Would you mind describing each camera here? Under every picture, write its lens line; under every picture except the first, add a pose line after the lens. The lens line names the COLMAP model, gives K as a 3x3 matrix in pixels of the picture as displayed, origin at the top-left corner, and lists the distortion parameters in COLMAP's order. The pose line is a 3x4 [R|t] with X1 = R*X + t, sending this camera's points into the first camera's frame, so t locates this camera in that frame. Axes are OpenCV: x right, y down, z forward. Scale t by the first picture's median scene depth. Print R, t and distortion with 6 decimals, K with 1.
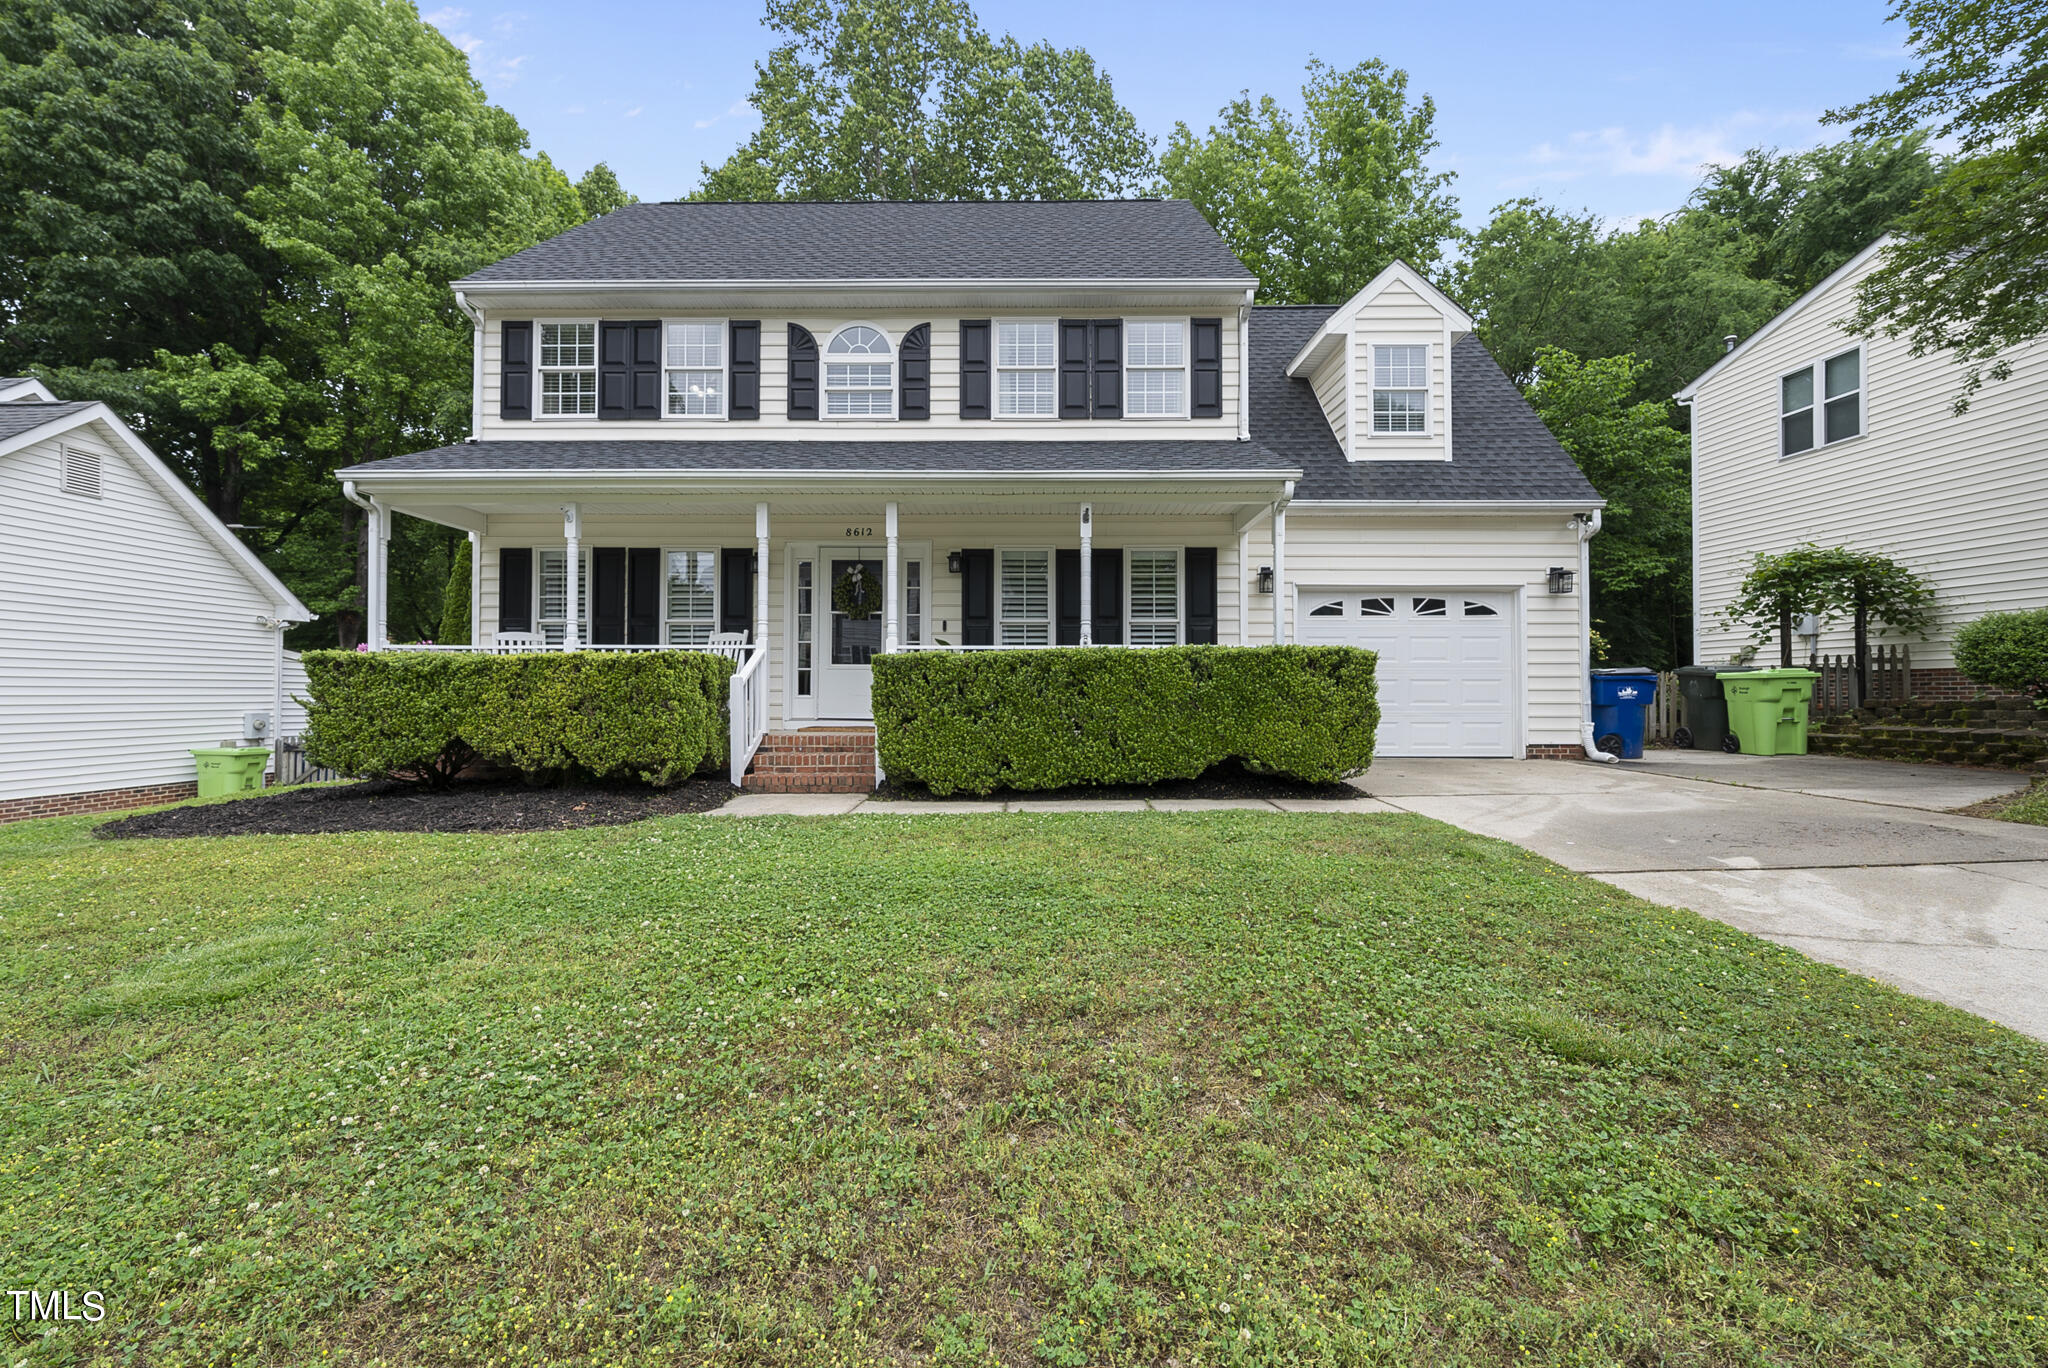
lens RADIAL K [[850.1, 0, 1024.0], [0, 850.1, 684.0], [0, 0, 1]] dist [-0.001927, -0.000203]
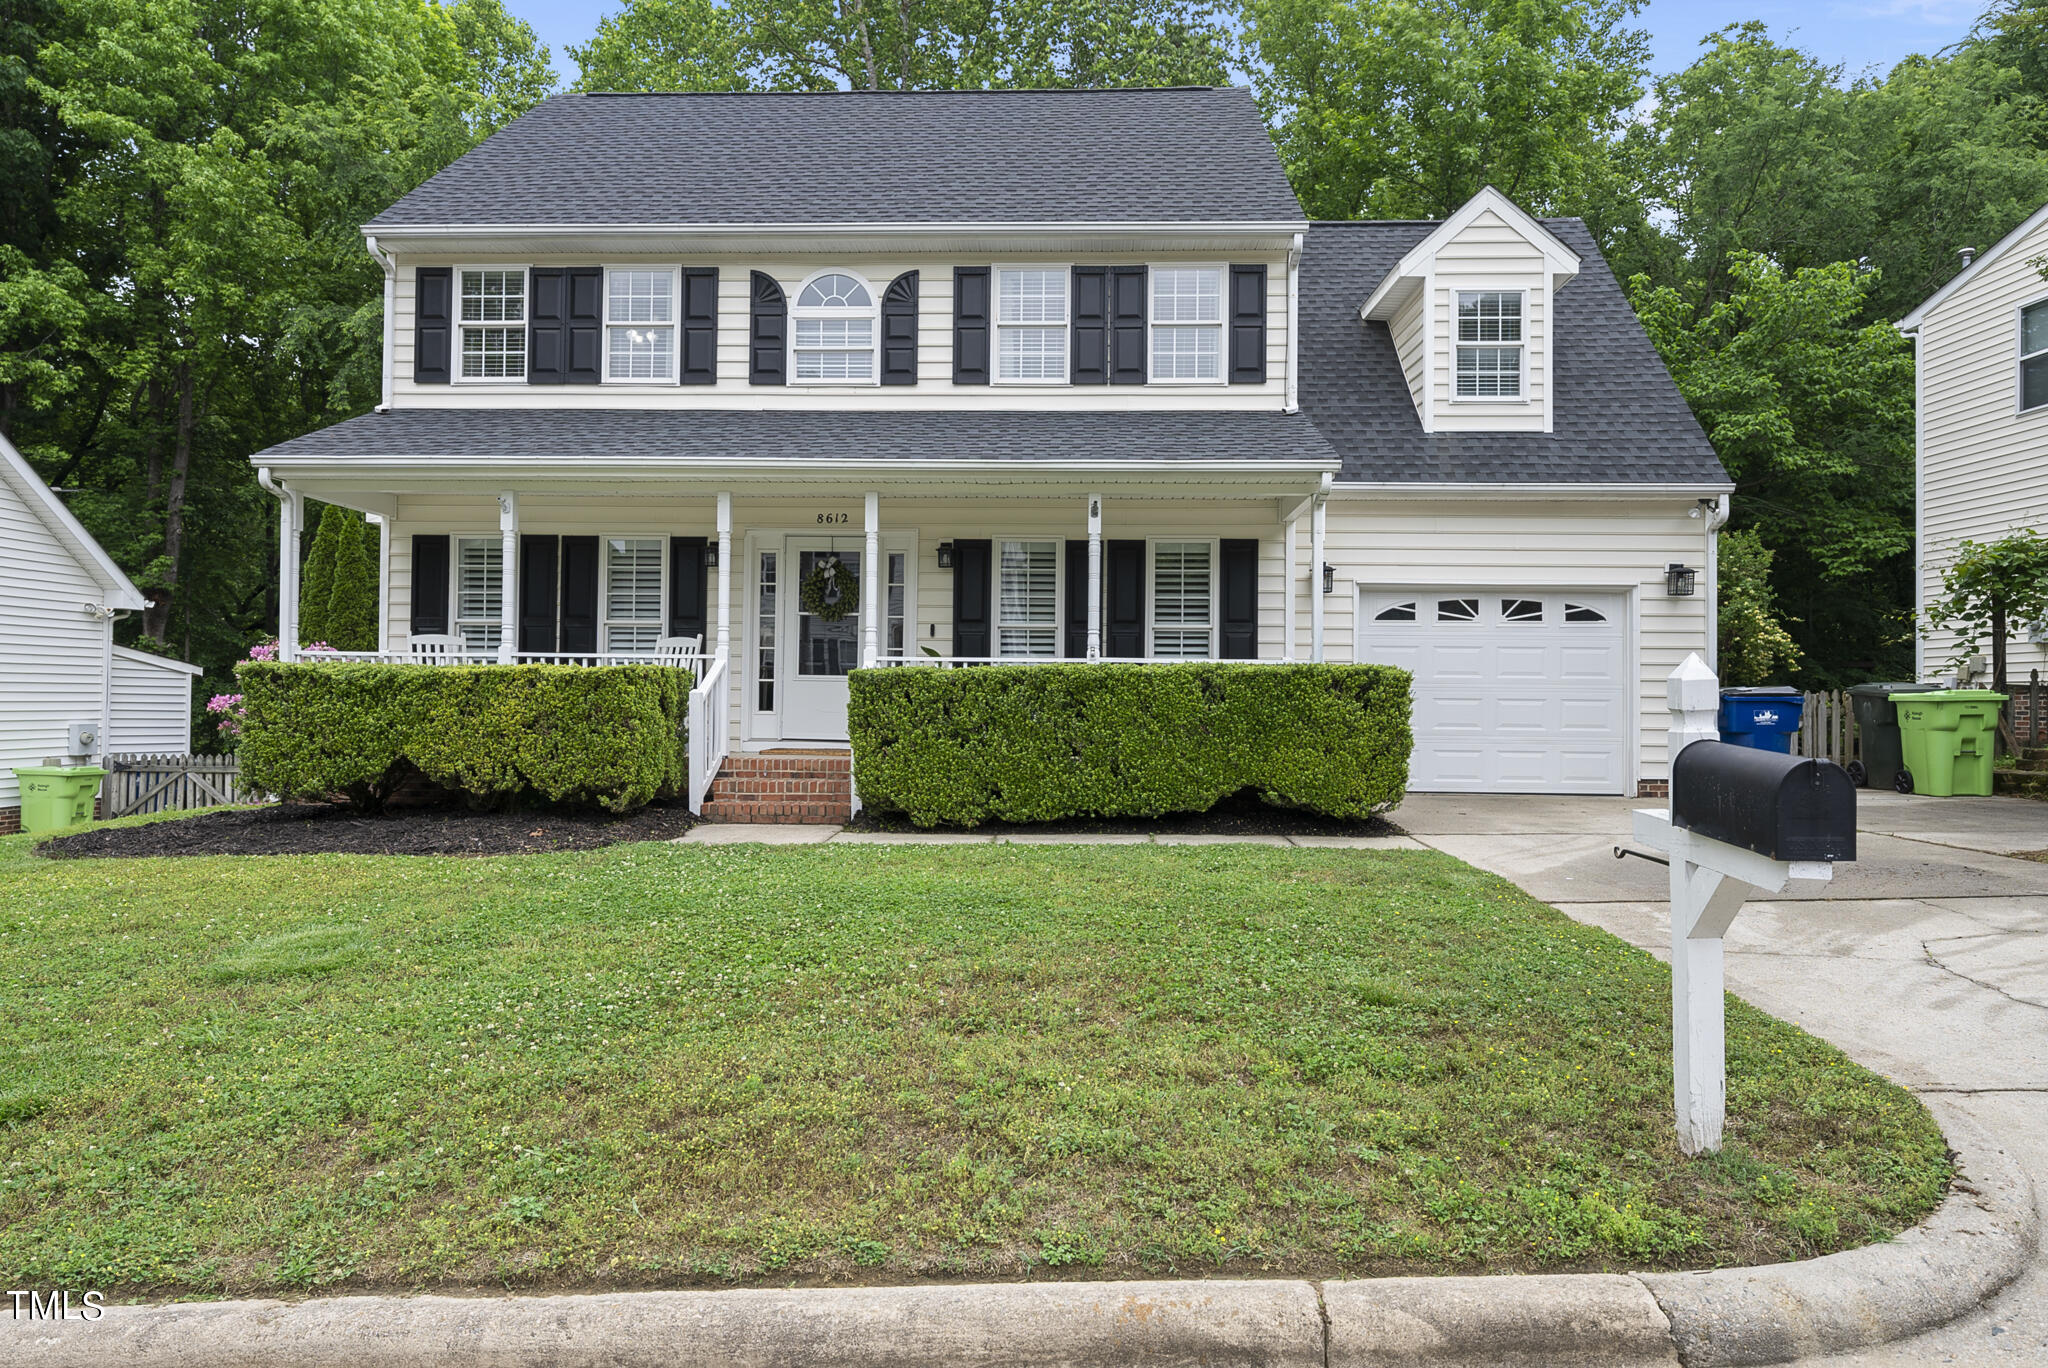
lens RADIAL K [[1237.1, 0, 1024.0], [0, 1237.1, 684.0], [0, 0, 1]] dist [-0.026454, 0.049035]
pose [[0.999618, 0.009062, -0.026097, 0.029499], [-0.009138, 0.999954, -0.002792, -0.012603], [0.026070, 0.003030, 0.999656, -0.218517]]
